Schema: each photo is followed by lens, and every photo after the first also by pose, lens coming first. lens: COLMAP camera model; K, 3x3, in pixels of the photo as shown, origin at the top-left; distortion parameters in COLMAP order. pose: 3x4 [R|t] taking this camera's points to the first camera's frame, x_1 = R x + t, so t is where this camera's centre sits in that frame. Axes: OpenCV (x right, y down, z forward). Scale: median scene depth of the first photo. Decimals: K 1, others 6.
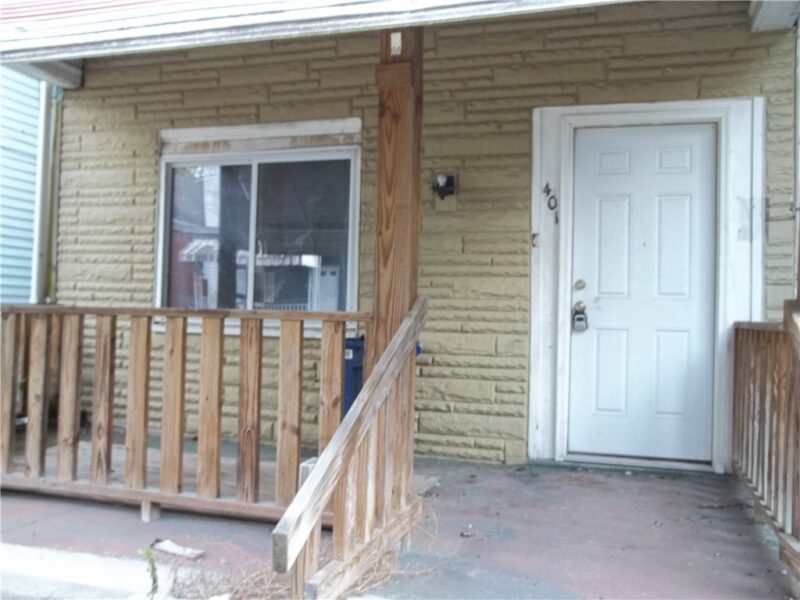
lens RADIAL K [[771.4, 0, 399.2], [0, 771.4, 300.1], [0, 0, 1]] dist [-0.063028, 0.000000]
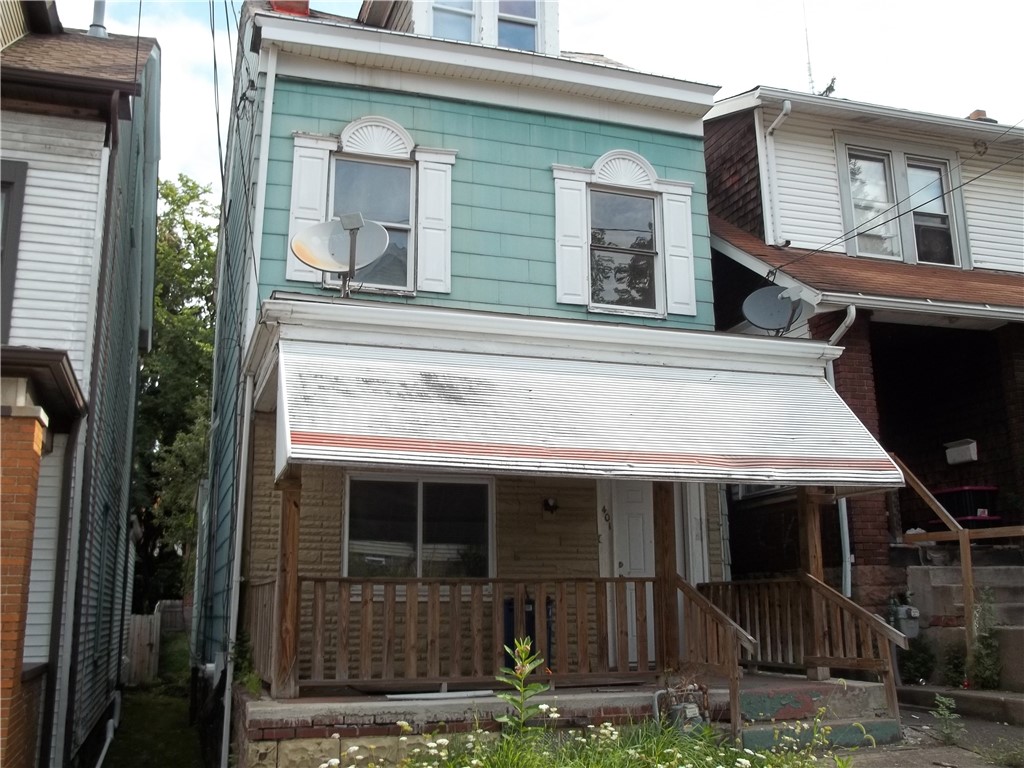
lens RADIAL K [[987.4, 0, 510.6], [0, 987.4, 383.2], [0, 0, 1]] dist [-0.063028, 0.000000]
pose [[0.809830, 0.101021, 0.577901, -1.110157], [0.018526, 0.980168, -0.197301, 0.011098], [-0.586372, 0.170486, 0.791898, -0.599019]]
